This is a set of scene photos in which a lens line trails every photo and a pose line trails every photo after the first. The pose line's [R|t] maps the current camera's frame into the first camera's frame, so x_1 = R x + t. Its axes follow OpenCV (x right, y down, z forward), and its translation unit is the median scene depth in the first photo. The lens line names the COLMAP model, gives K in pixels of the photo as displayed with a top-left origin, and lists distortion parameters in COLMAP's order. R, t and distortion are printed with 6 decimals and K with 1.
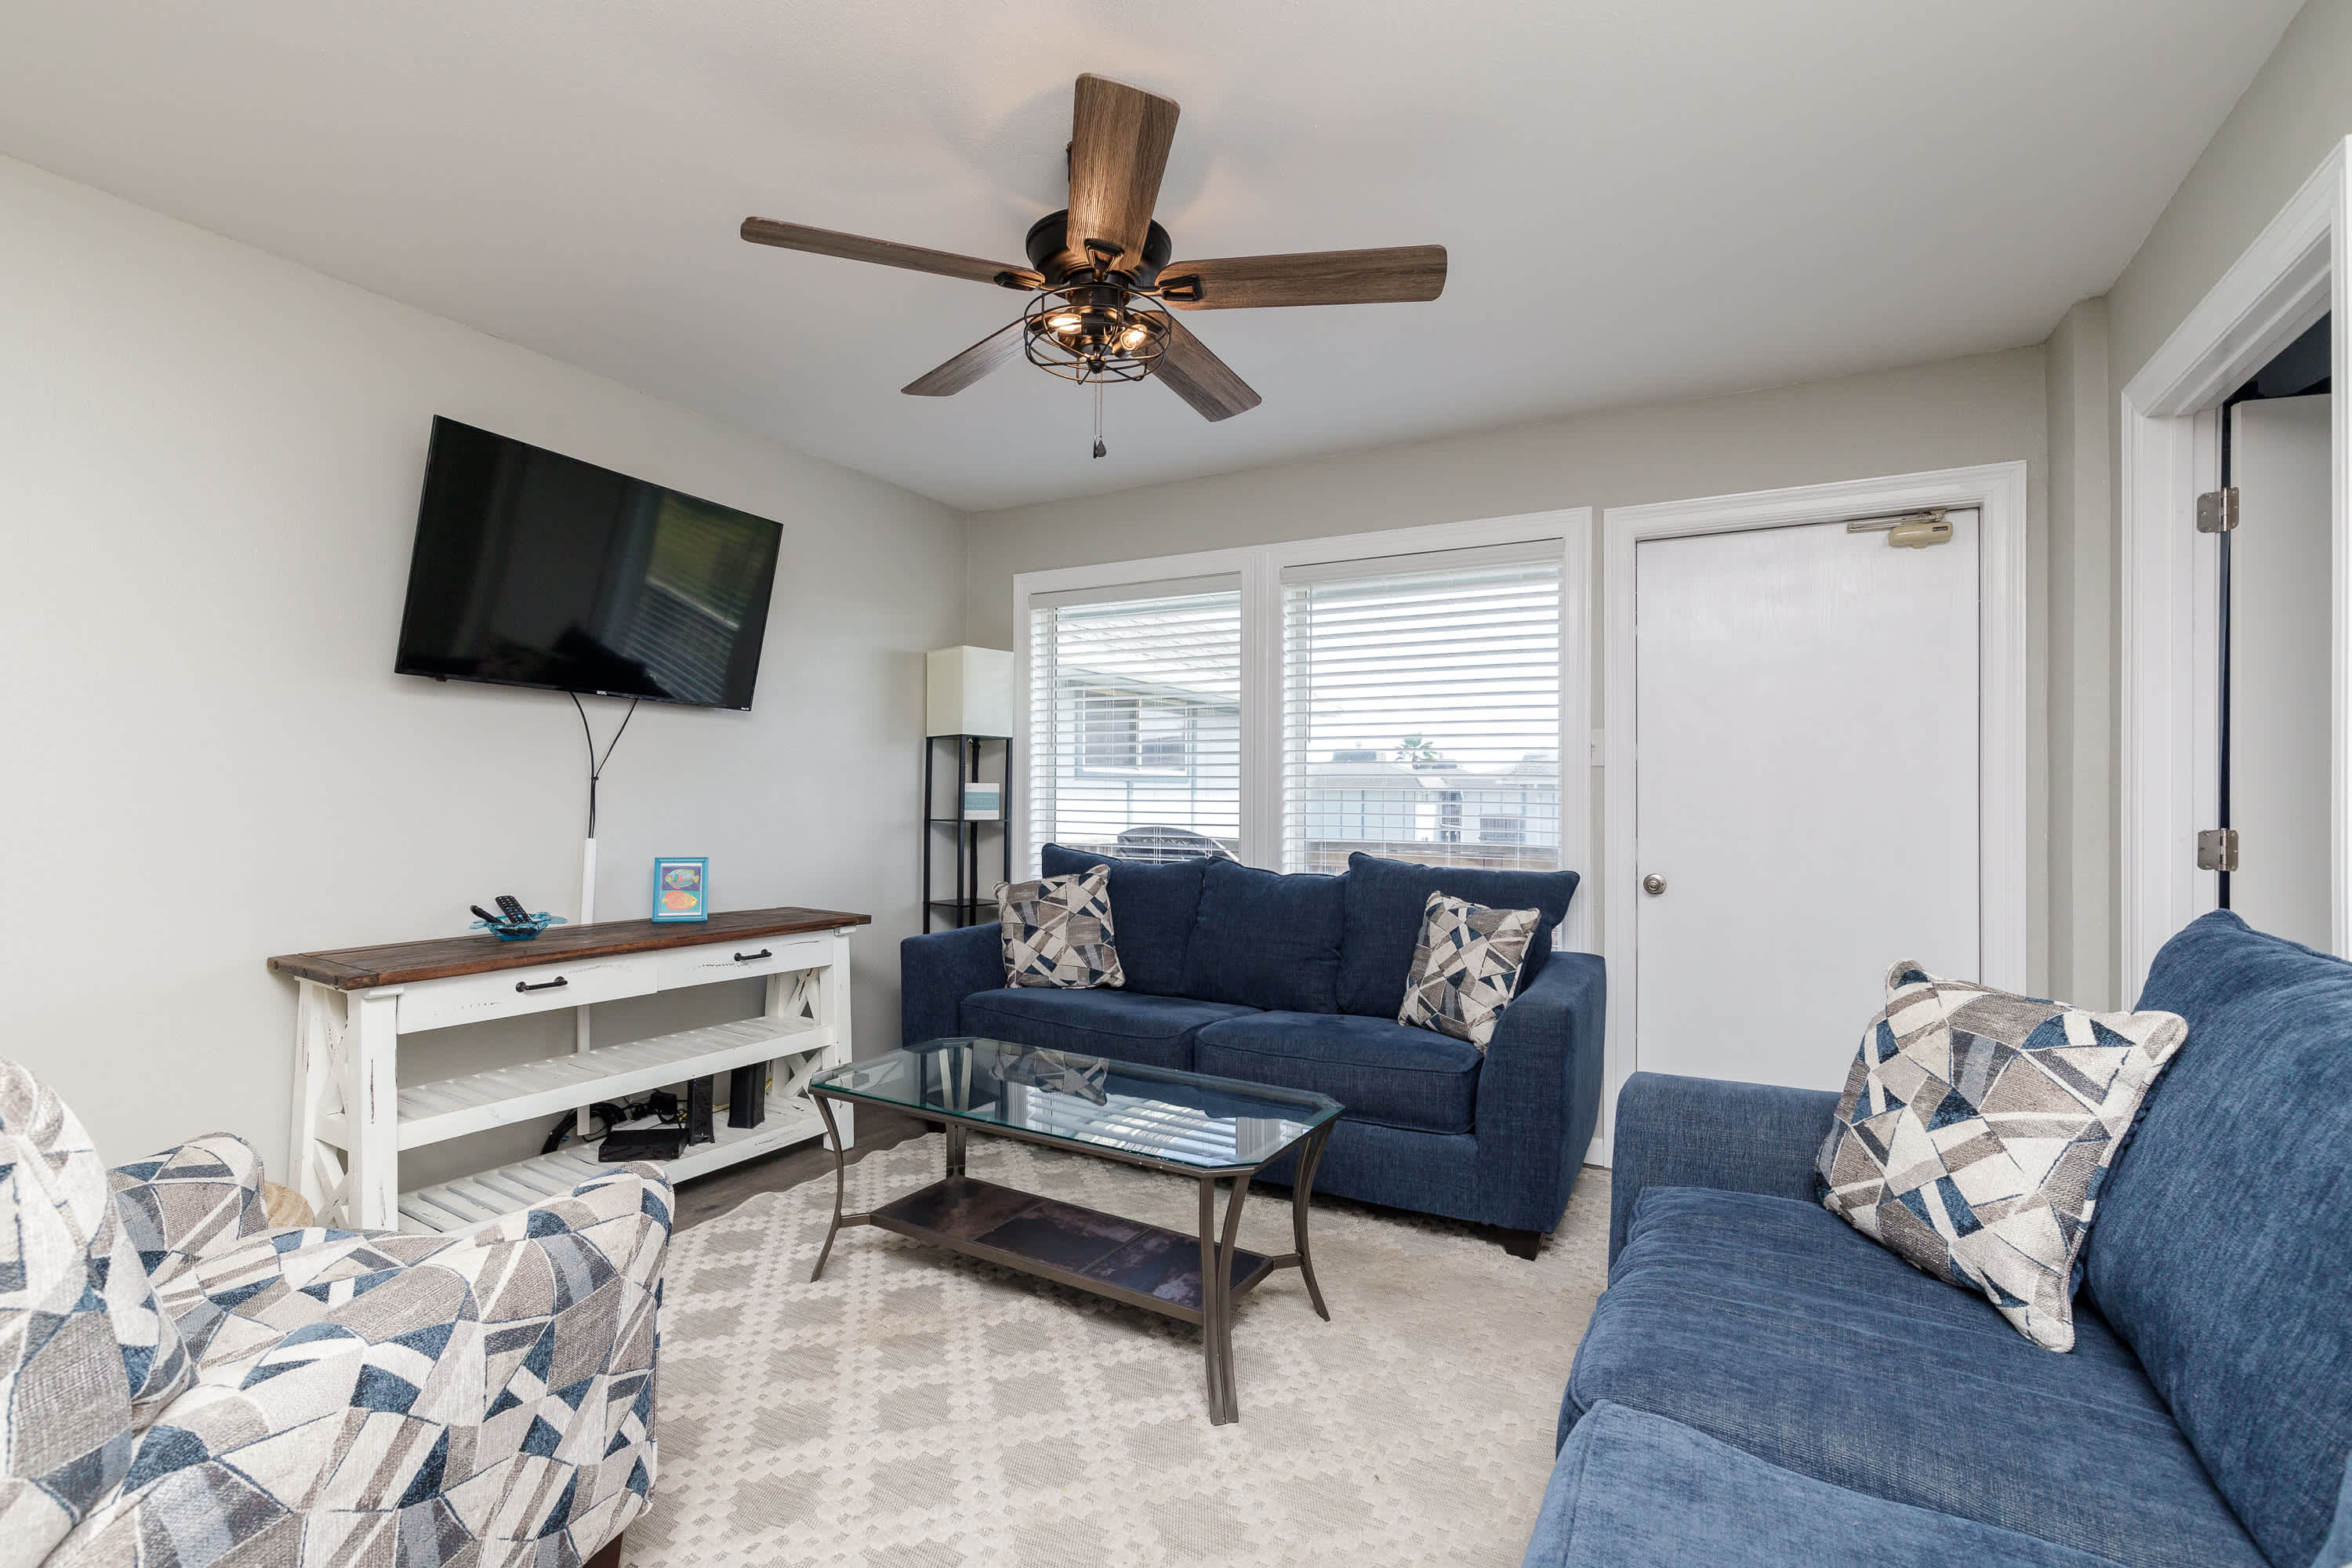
lens RADIAL K [[1054.1, 0, 1176.0], [0, 1054.1, 794.4], [0, 0, 1]] dist [0.001750, -0.001955]
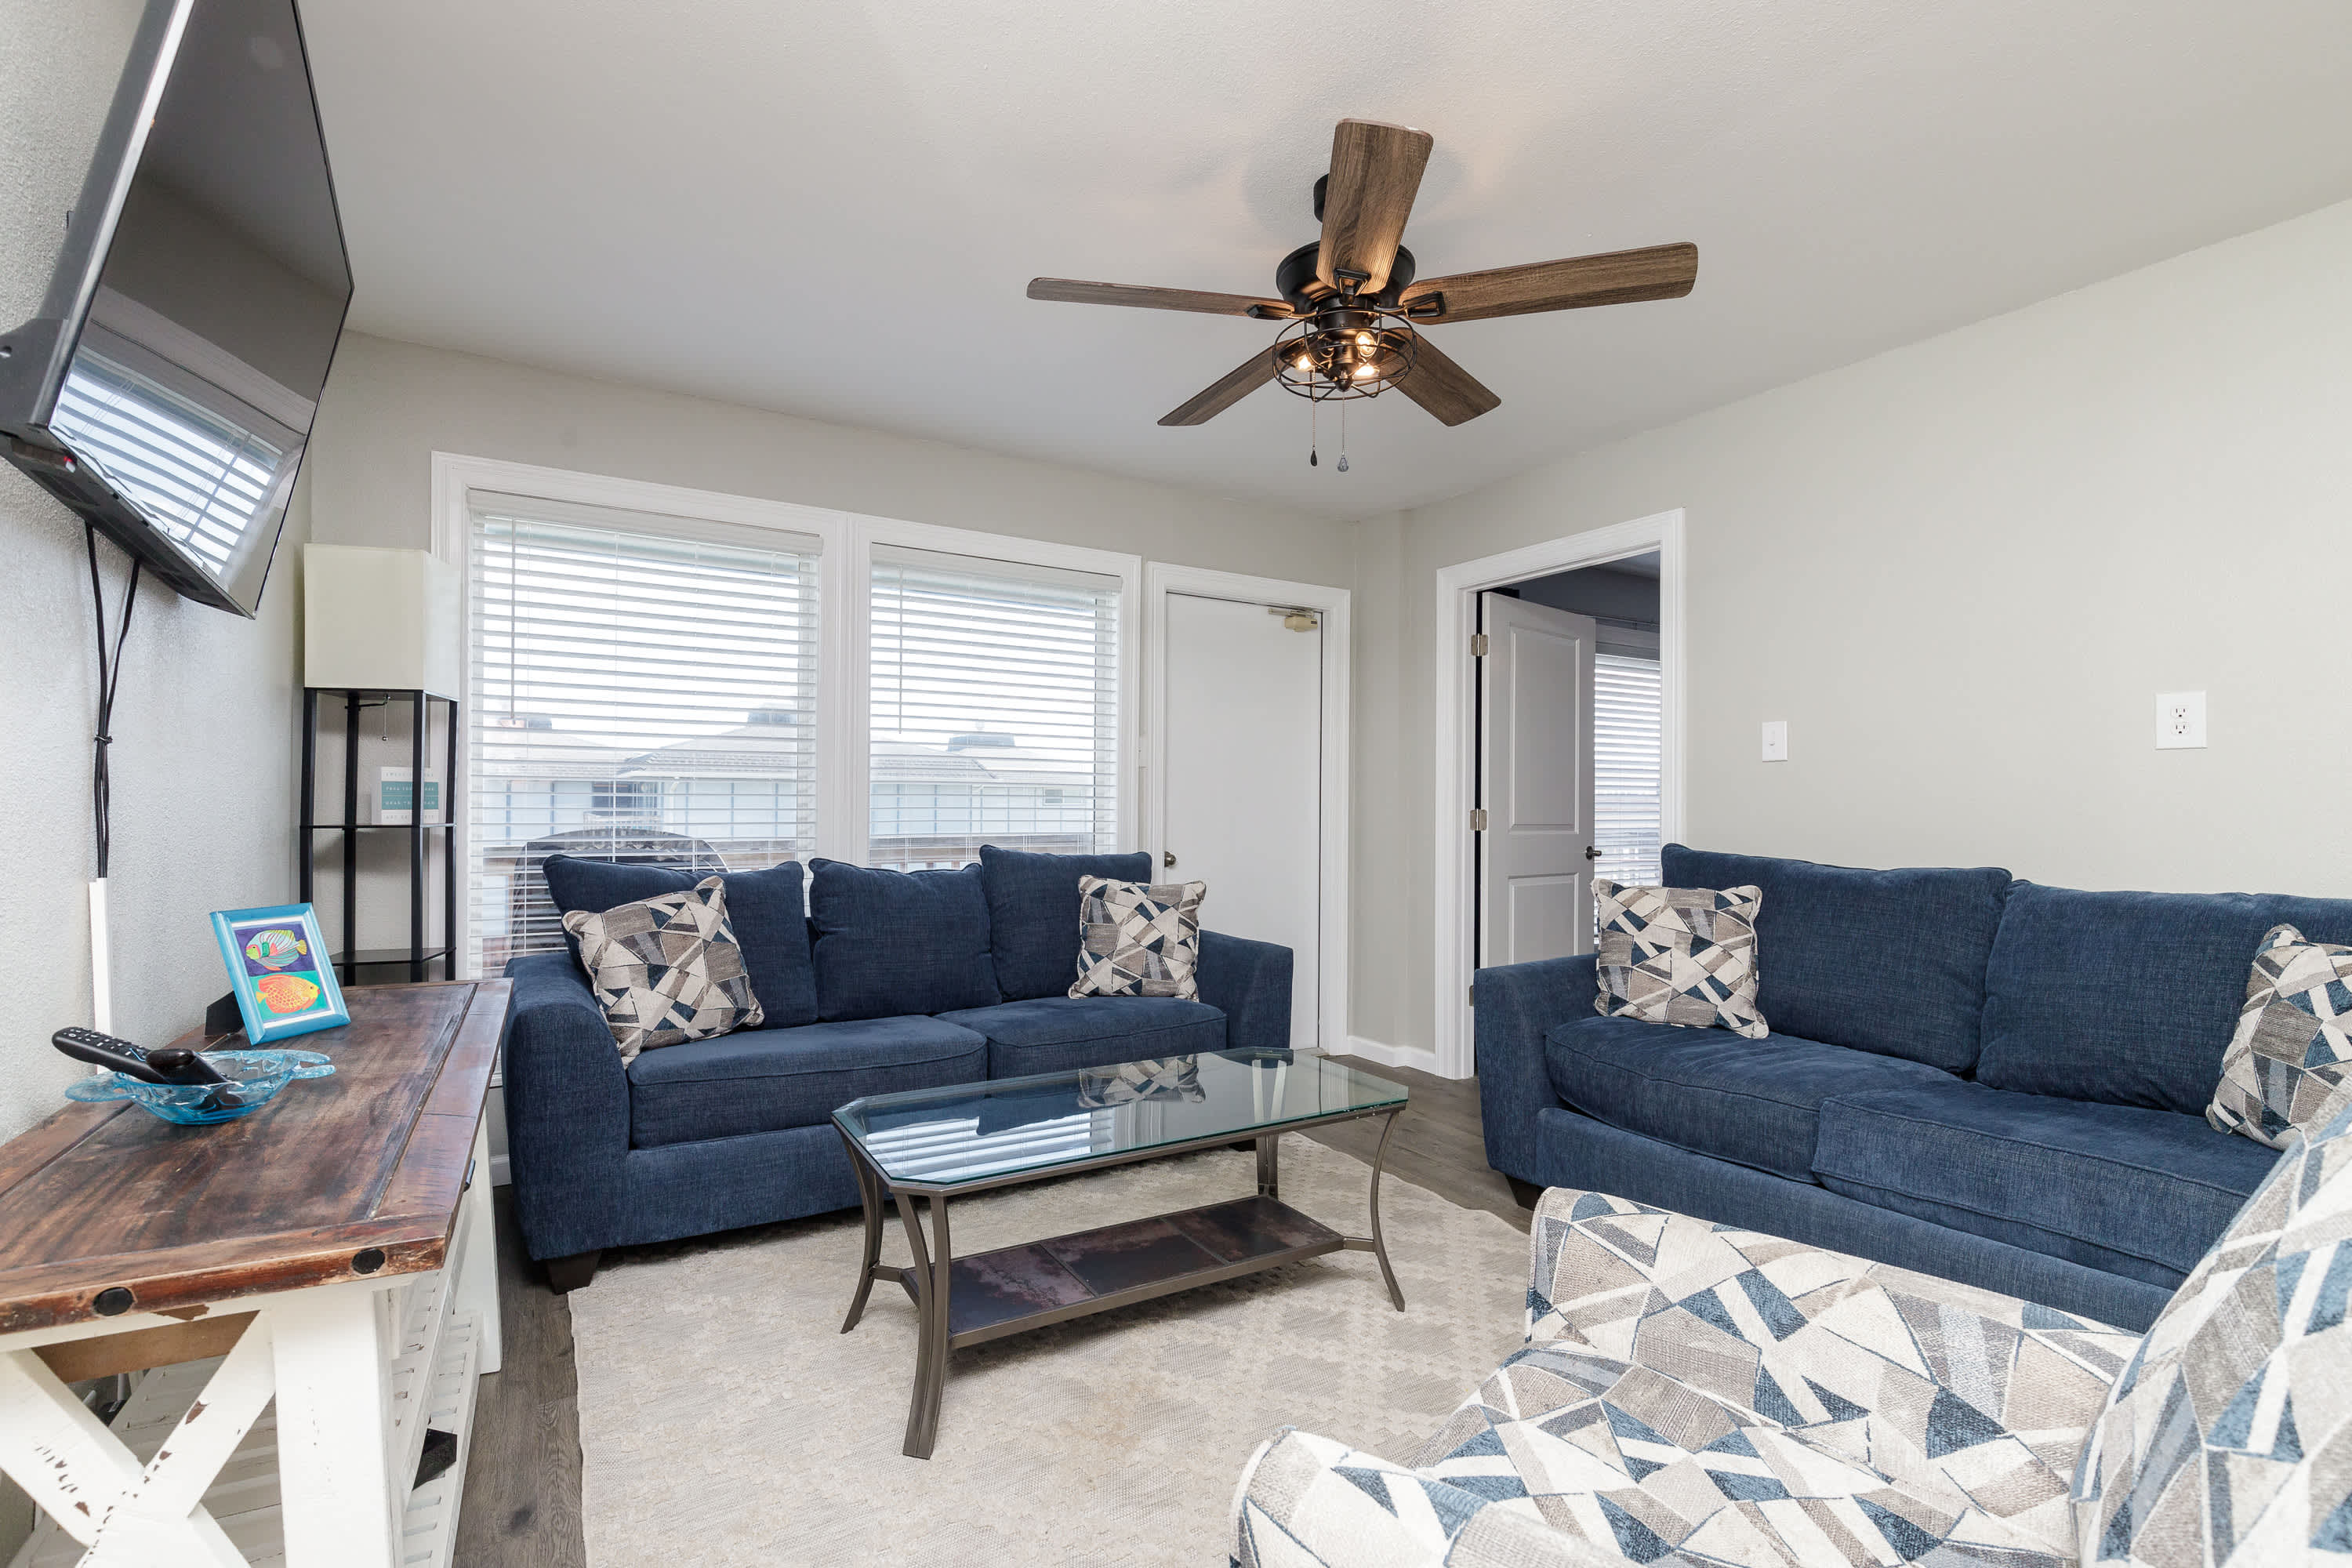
lens RADIAL K [[1054.1, 0, 1167.8], [0, 1054.1, 795.5], [0, 0, 1]] dist [0.001750, -0.001955]
pose [[0.489042, -0.000380, 0.872260, -0.609194], [-0.005499, 0.999979, 0.003518, 0.001852], [-0.872243, -0.006517, 0.489030, 0.333190]]
